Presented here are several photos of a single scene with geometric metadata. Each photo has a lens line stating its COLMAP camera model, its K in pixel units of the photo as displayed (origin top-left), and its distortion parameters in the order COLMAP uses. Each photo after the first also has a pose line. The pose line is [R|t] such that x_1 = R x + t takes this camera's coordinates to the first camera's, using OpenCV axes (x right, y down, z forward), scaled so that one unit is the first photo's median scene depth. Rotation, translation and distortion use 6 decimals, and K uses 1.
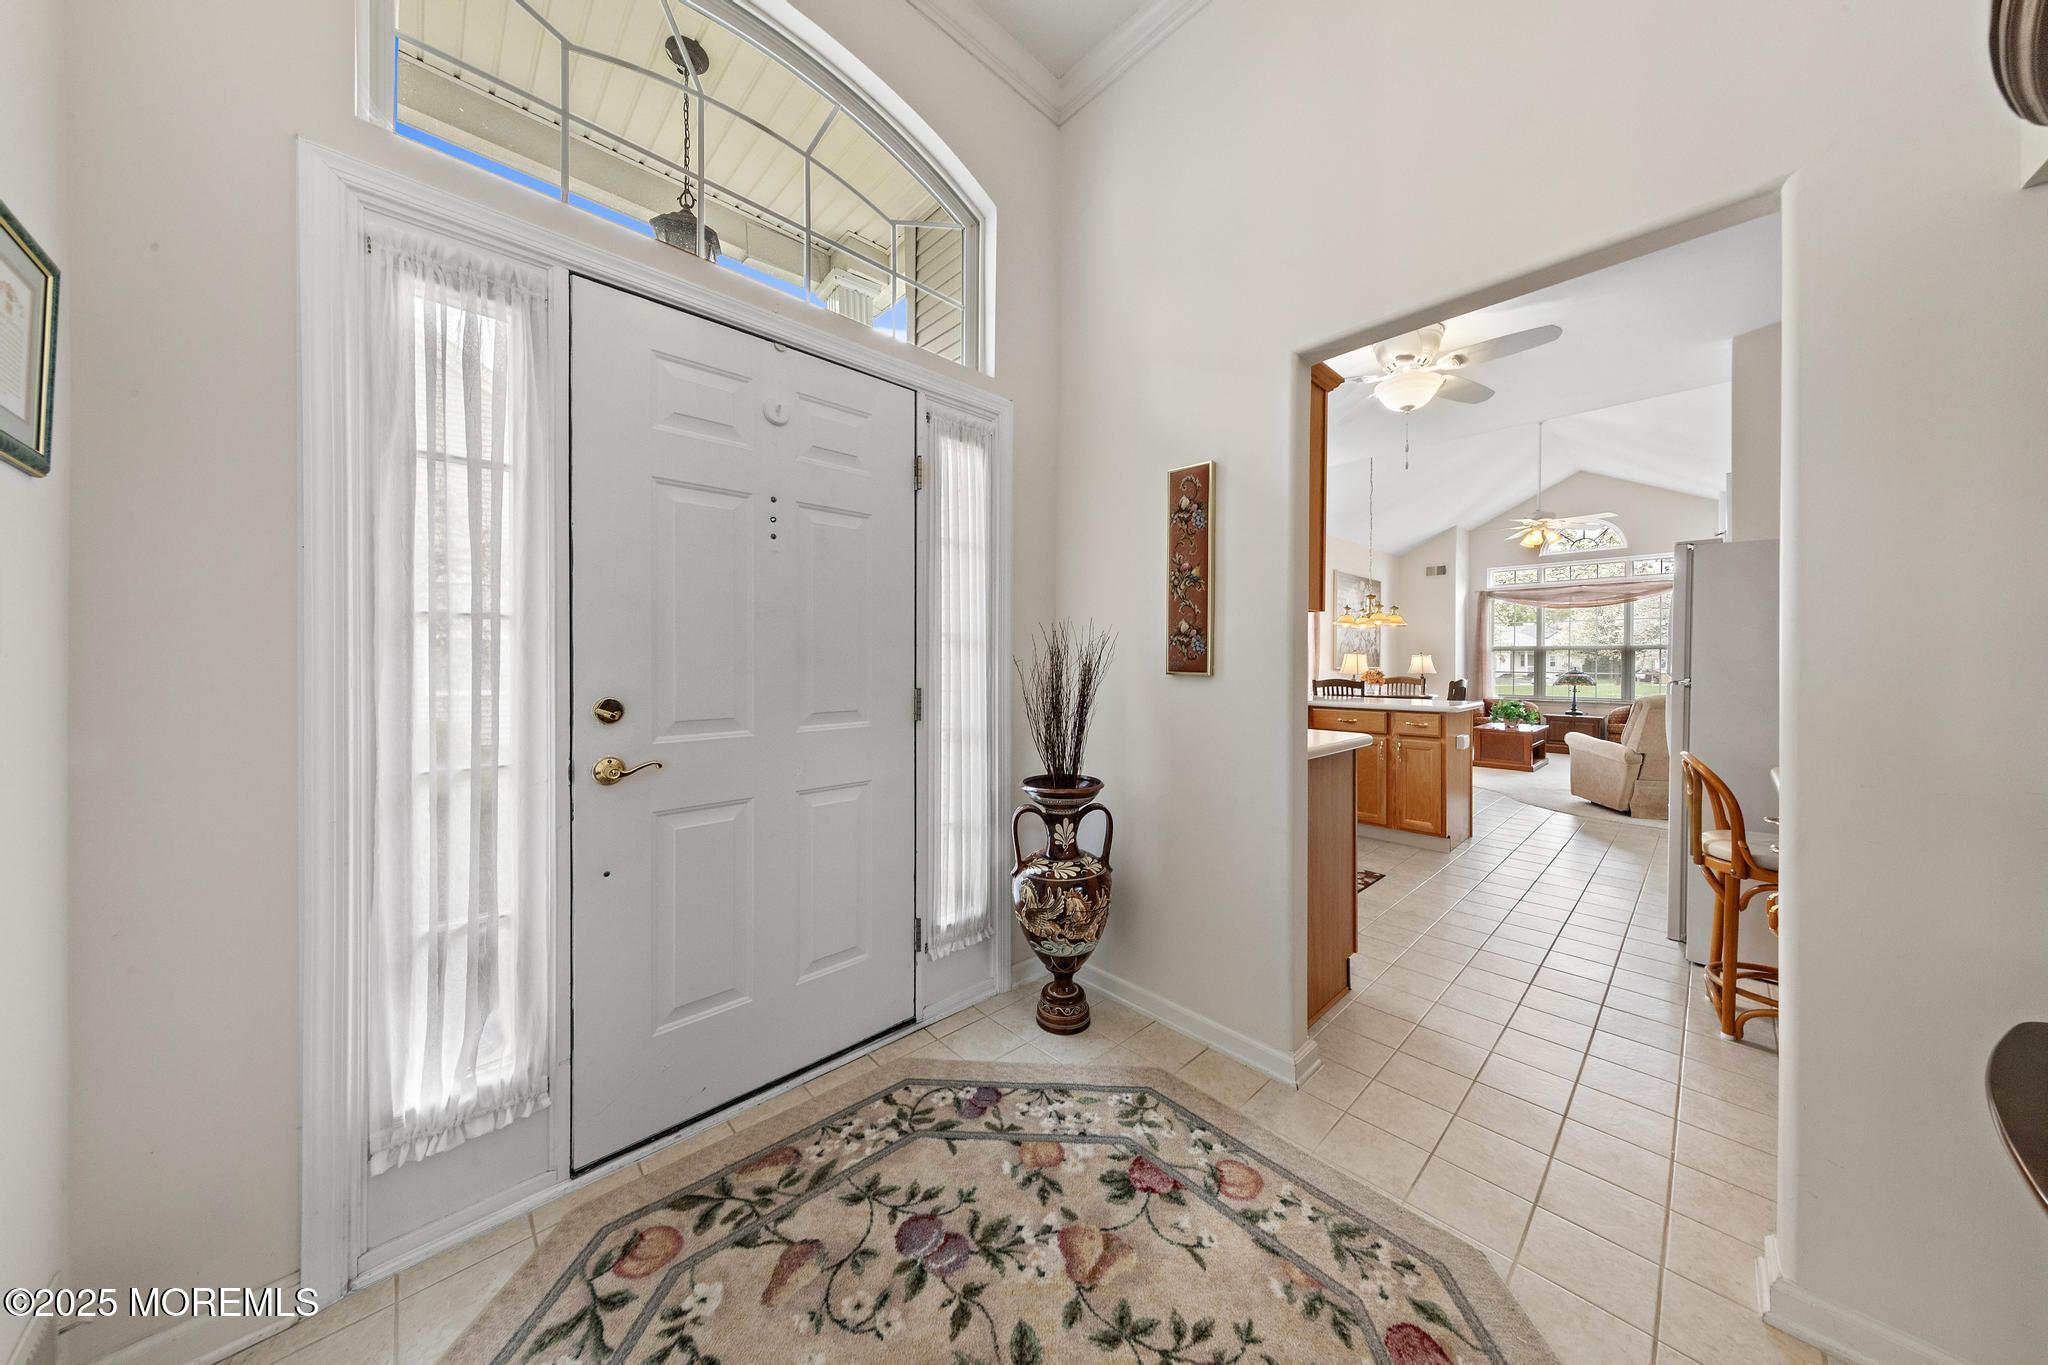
lens RADIAL K [[650.9, 0, 1028.1], [0, 650.9, 662.7], [0, 0, 1]] dist [0.005234, -0.000520]
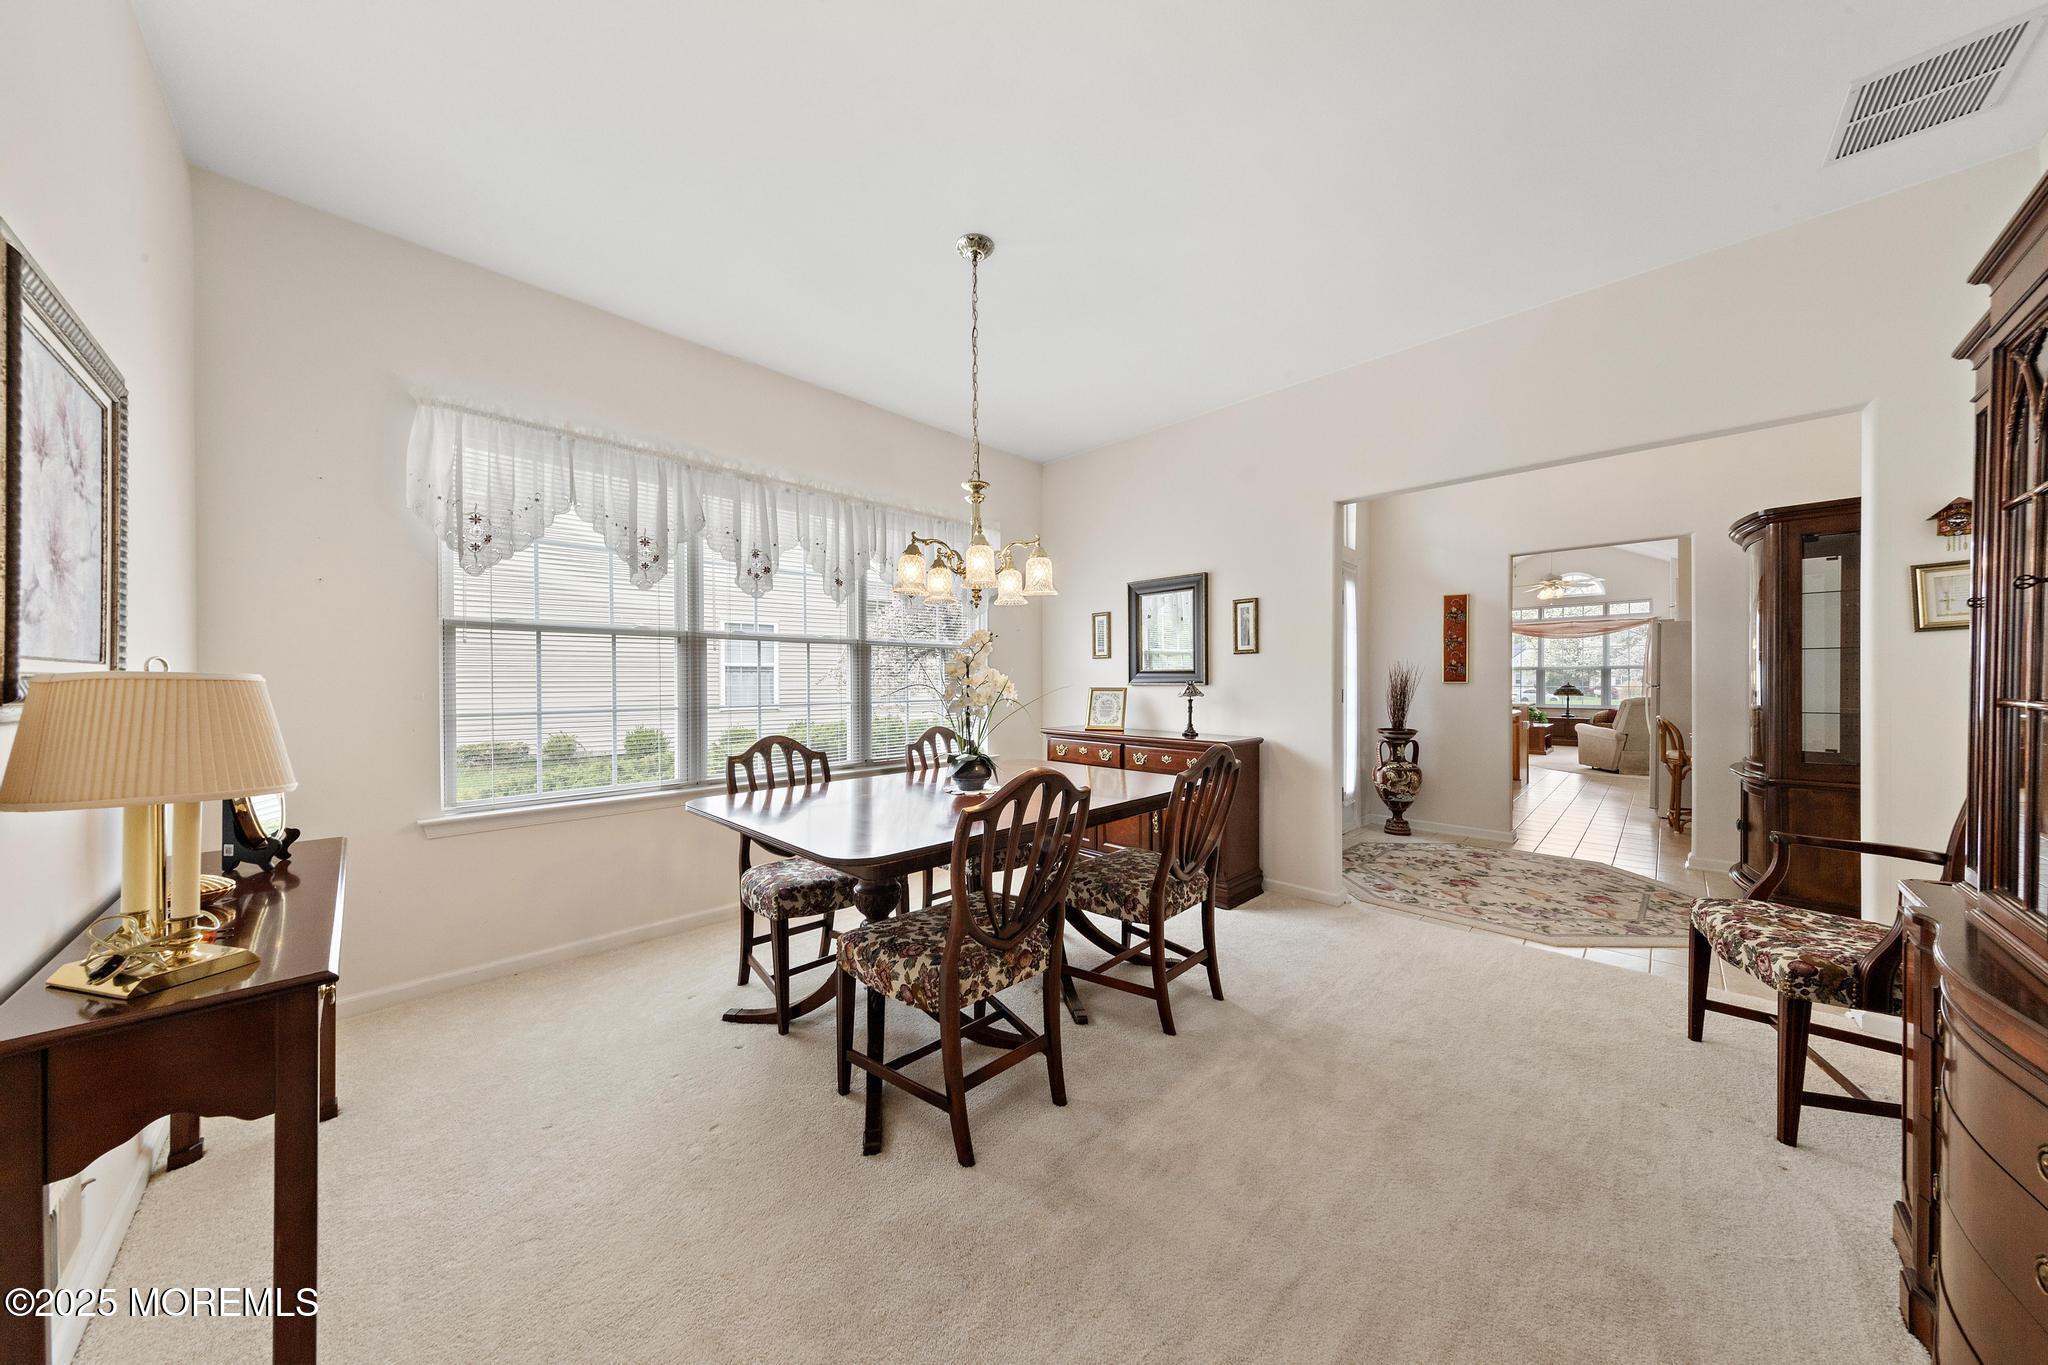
lens RADIAL K [[650.9, 0, 1023.6], [0, 650.9, 681.2], [0, 0, 1]] dist [0.005234, -0.000520]
pose [[0.999420, -0.002610, 0.033968, -0.415952], [0.002669, 0.999995, -0.001702, 0.003863], [-0.033964, 0.001792, 0.999421, -0.389316]]
